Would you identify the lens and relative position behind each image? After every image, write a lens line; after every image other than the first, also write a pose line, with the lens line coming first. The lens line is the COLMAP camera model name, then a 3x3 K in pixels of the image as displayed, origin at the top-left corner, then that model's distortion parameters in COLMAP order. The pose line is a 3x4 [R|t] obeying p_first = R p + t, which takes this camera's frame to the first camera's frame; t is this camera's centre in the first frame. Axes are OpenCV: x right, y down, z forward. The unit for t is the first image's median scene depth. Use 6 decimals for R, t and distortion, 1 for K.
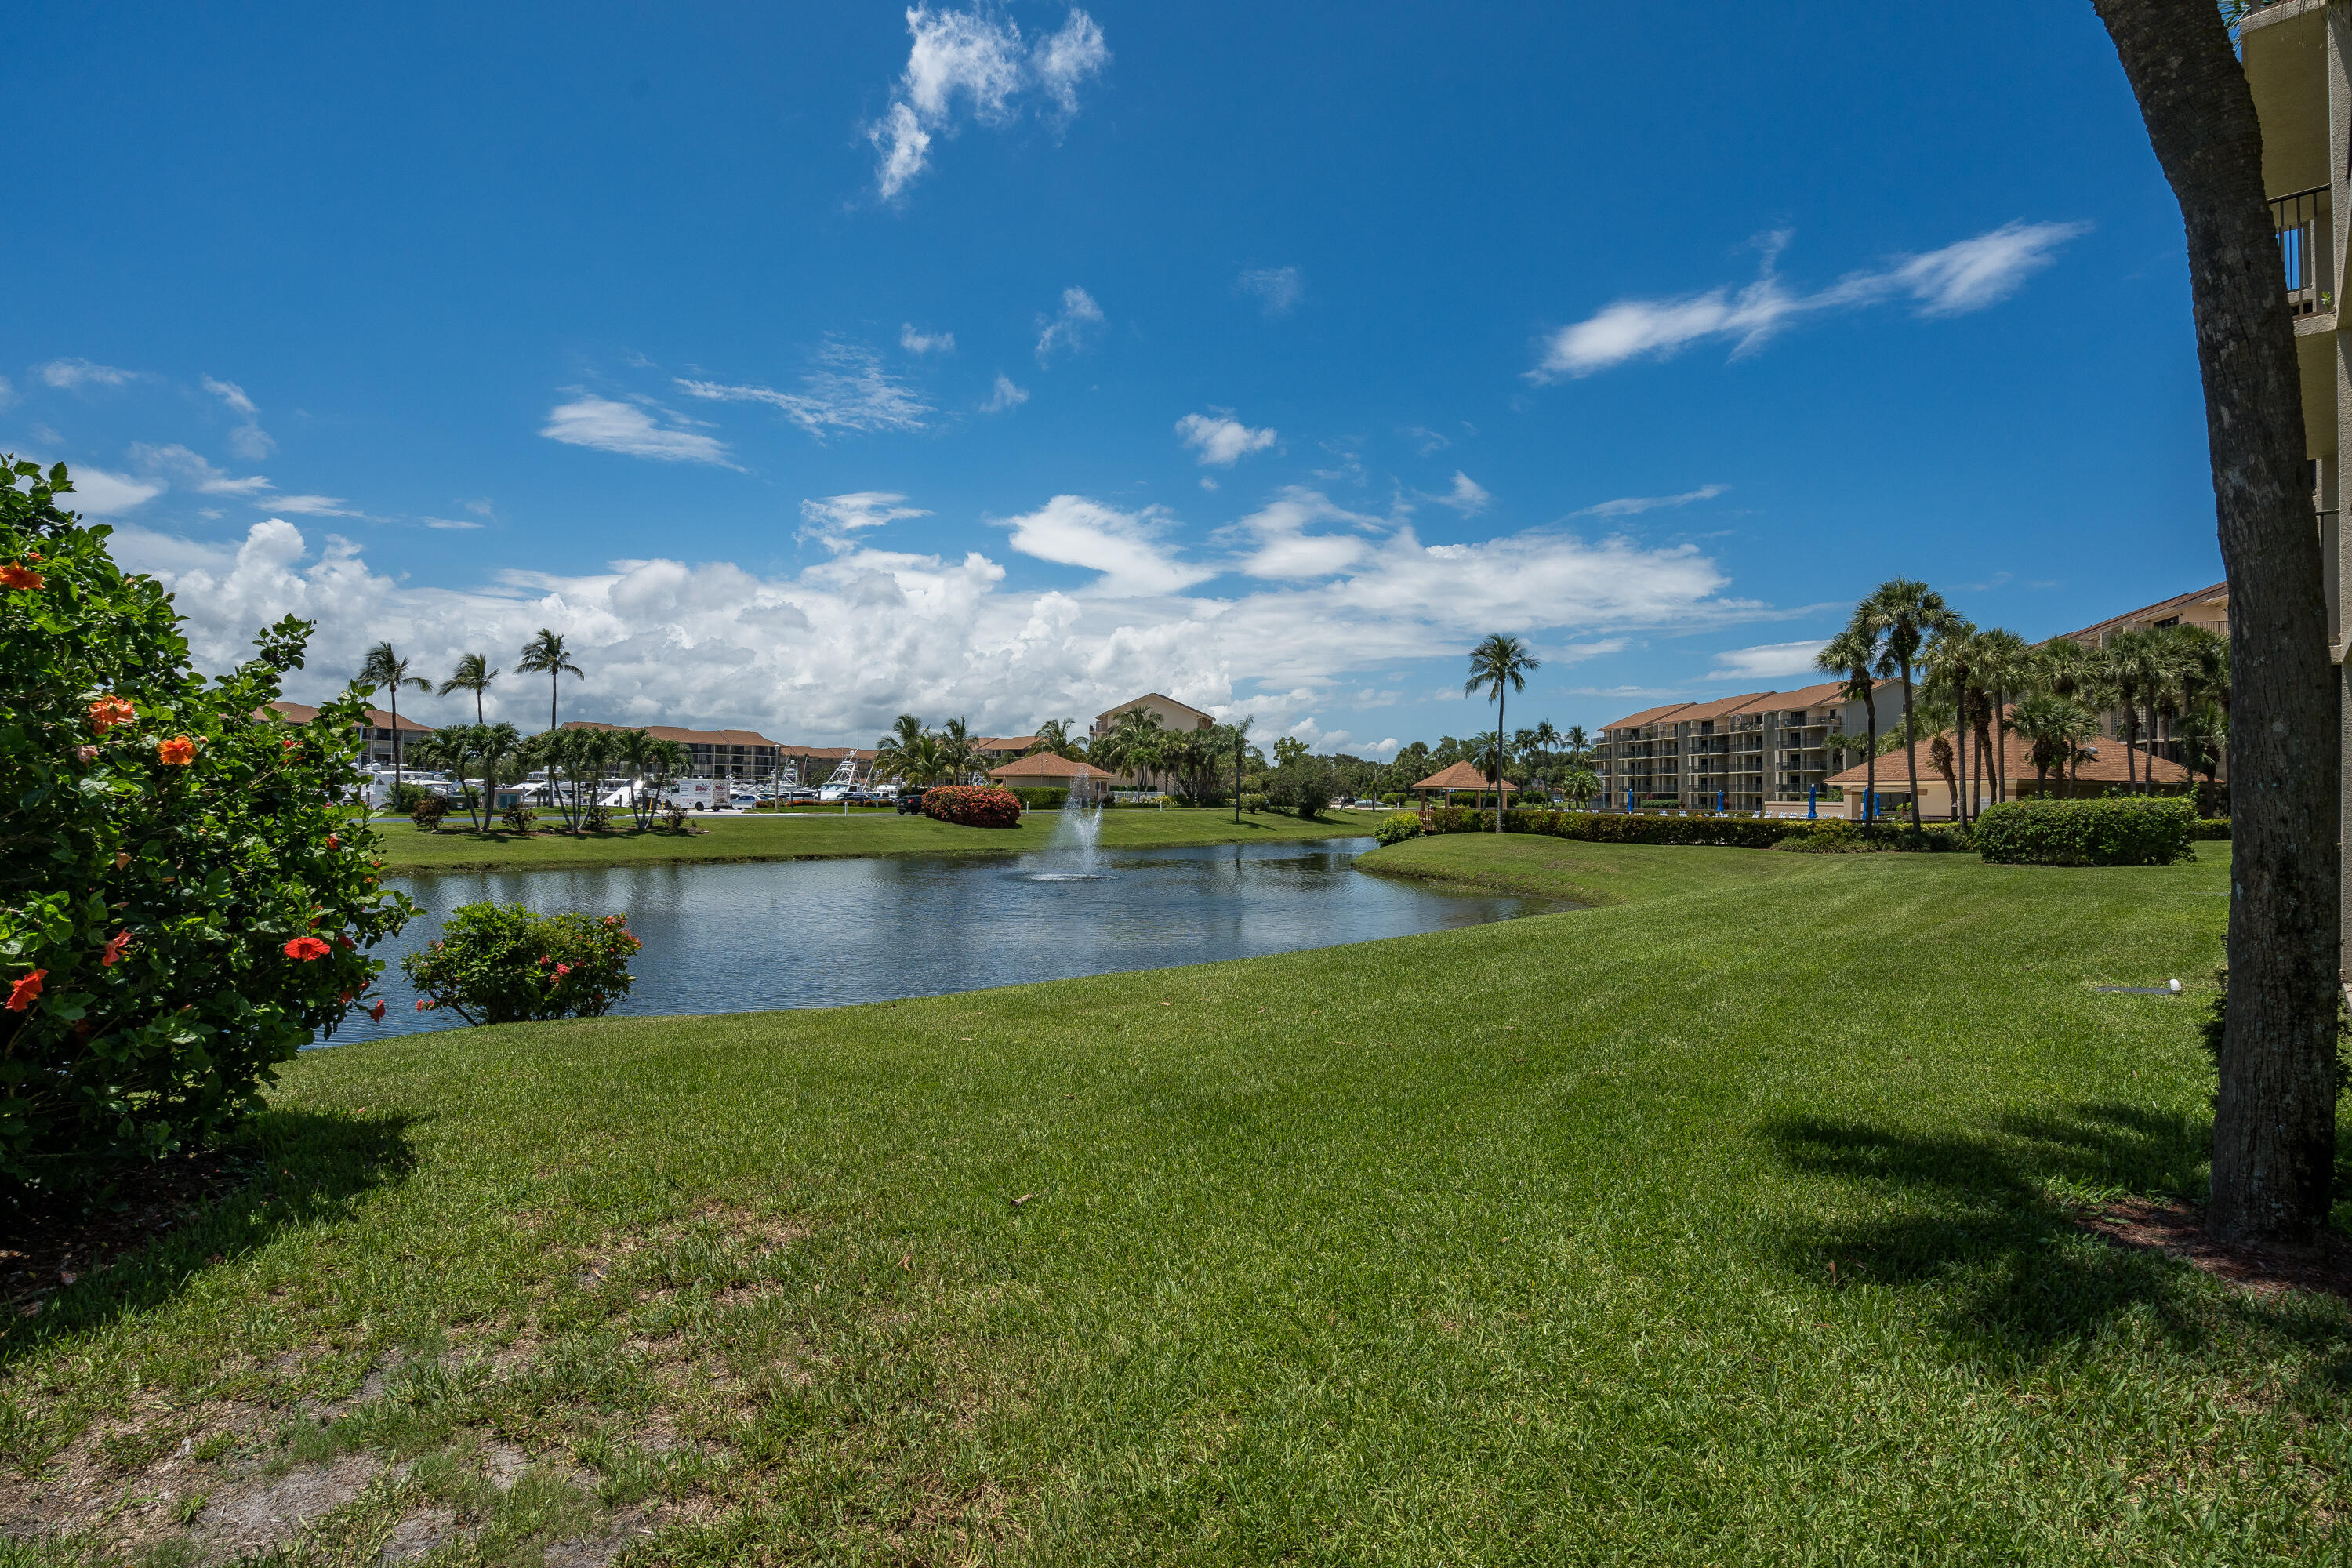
lens RADIAL K [[1051.1, 0, 1176.0], [0, 1051.1, 784.0], [0, 0, 1]] dist [-0.084762, 0.000027]
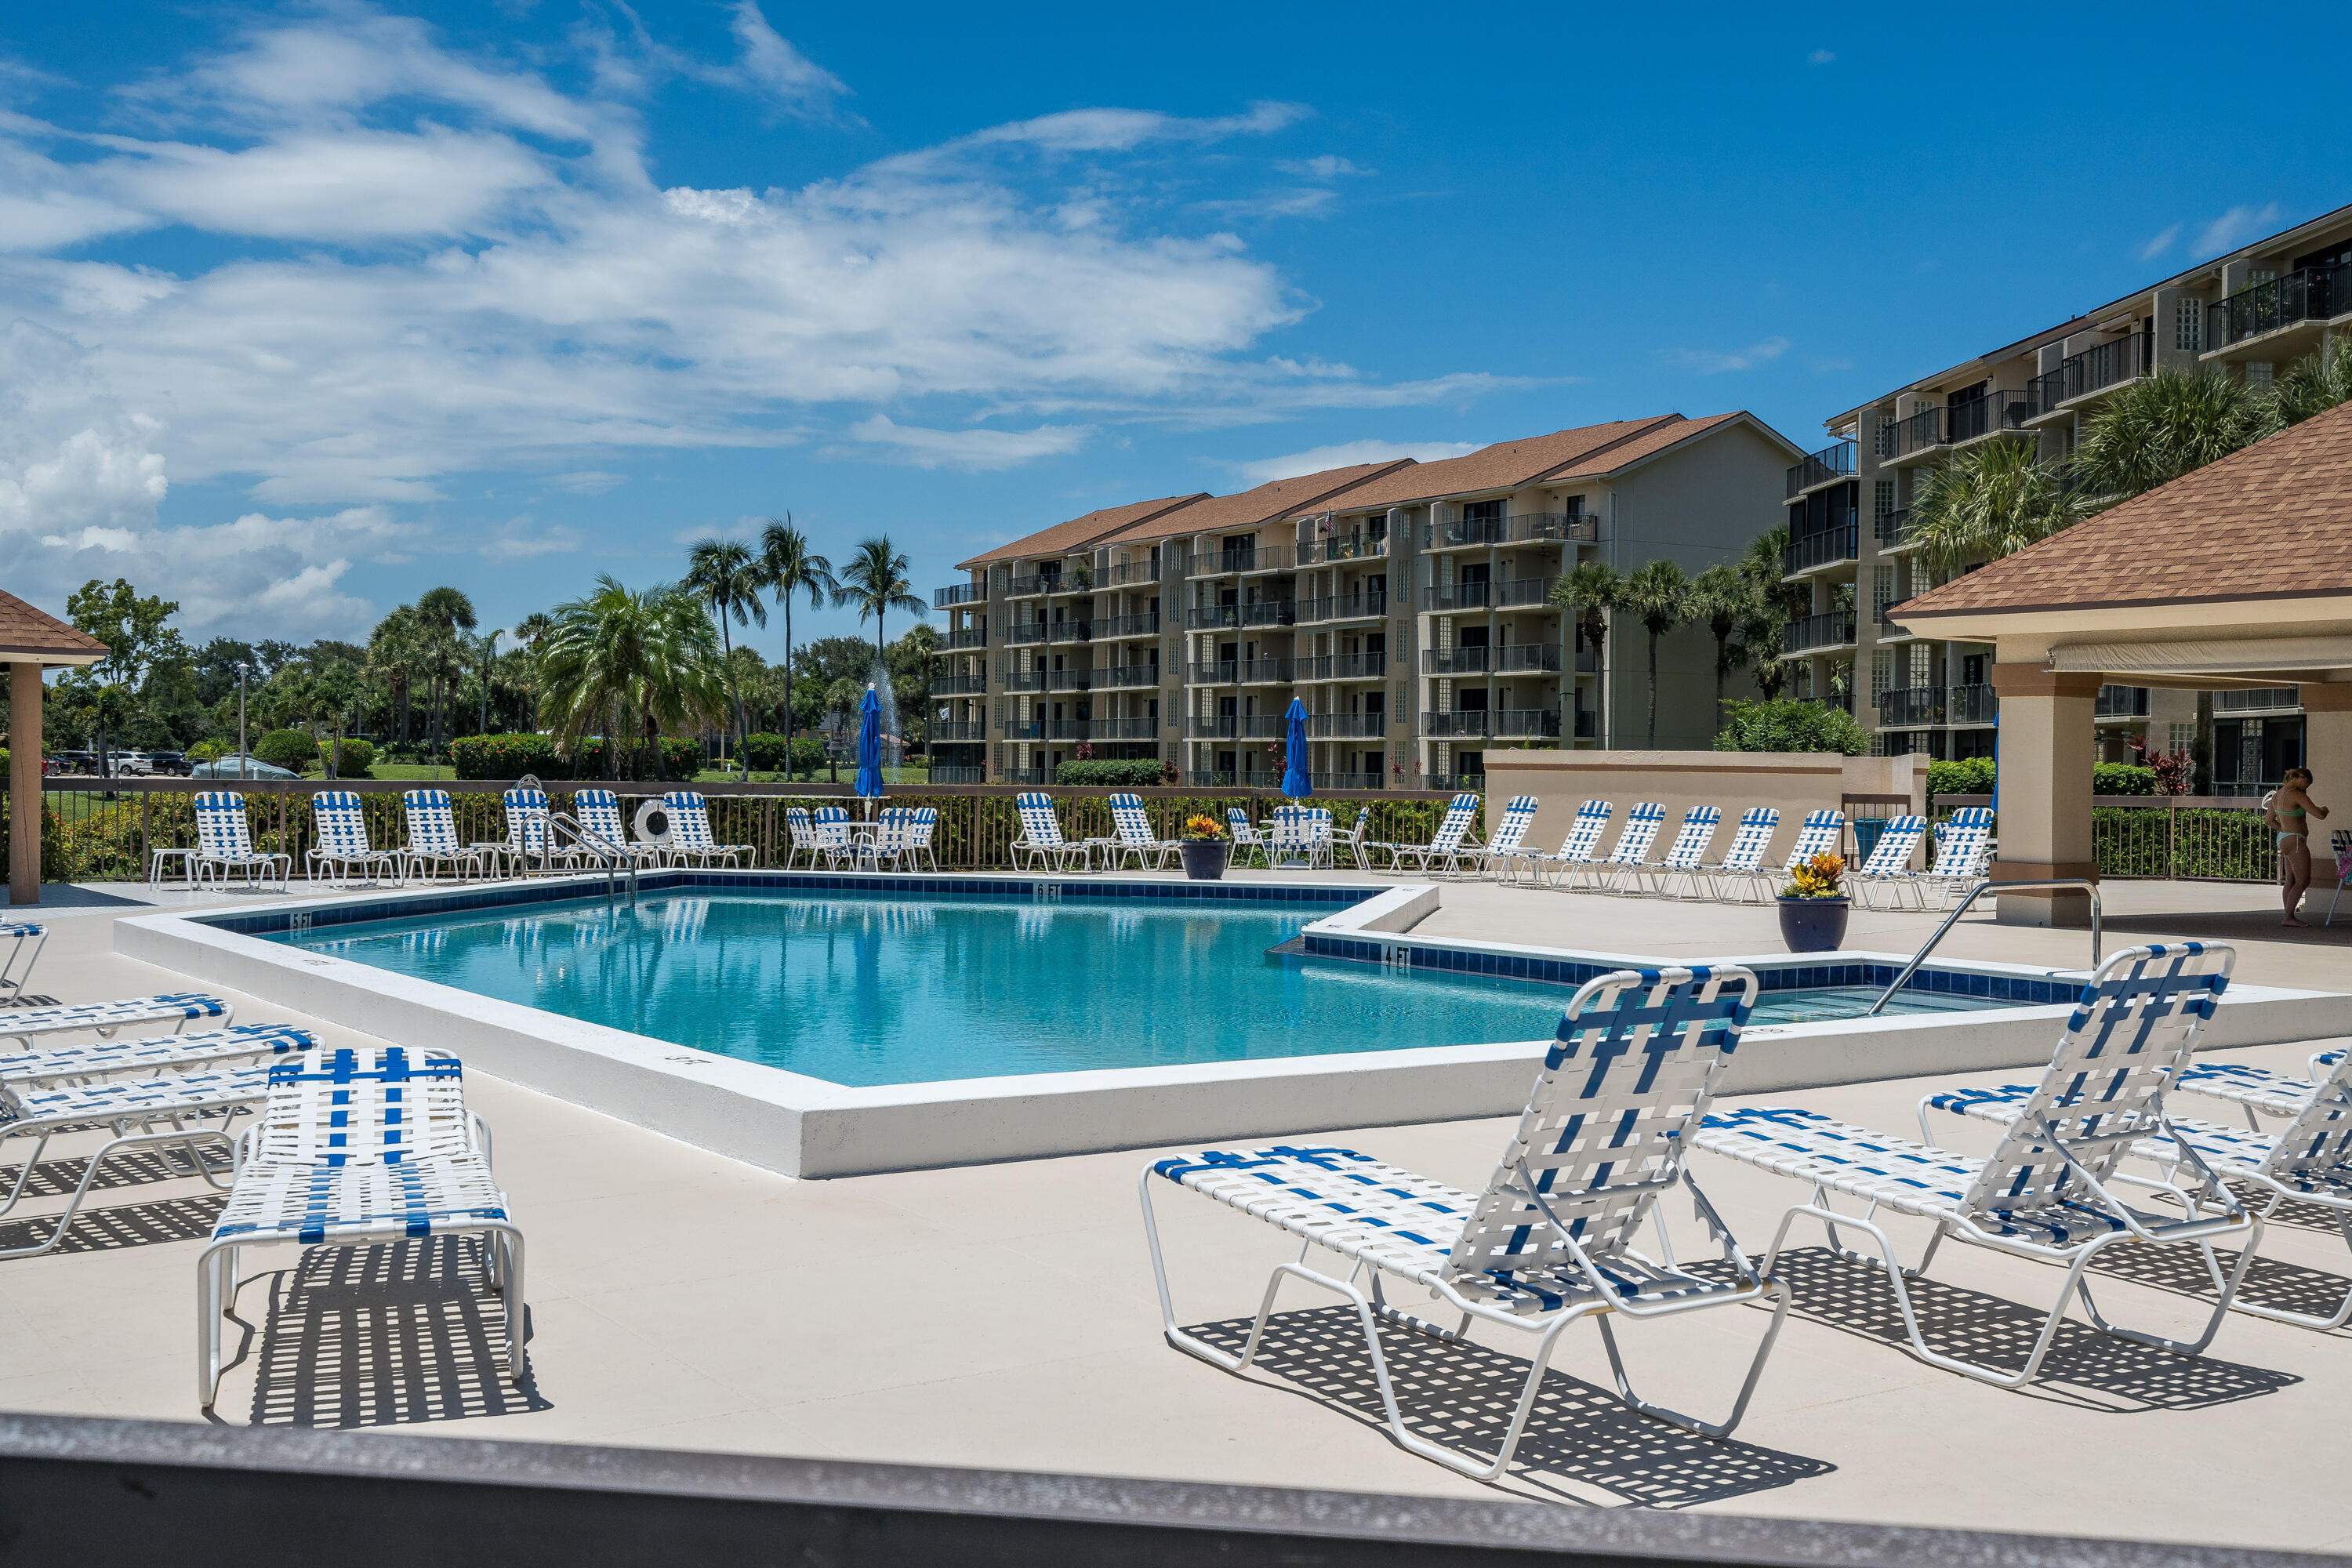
lens RADIAL K [[2392.2, 0, 1176.0], [0, 2392.2, 784.0], [0, 0, 1]] dist [0.013413, 0.001159]
pose [[0.902592, -0.003825, 0.430480, 0.135962], [-0.004550, 0.999820, 0.018422, 0.008026], [-0.430473, -0.018586, 0.902412, 0.251654]]
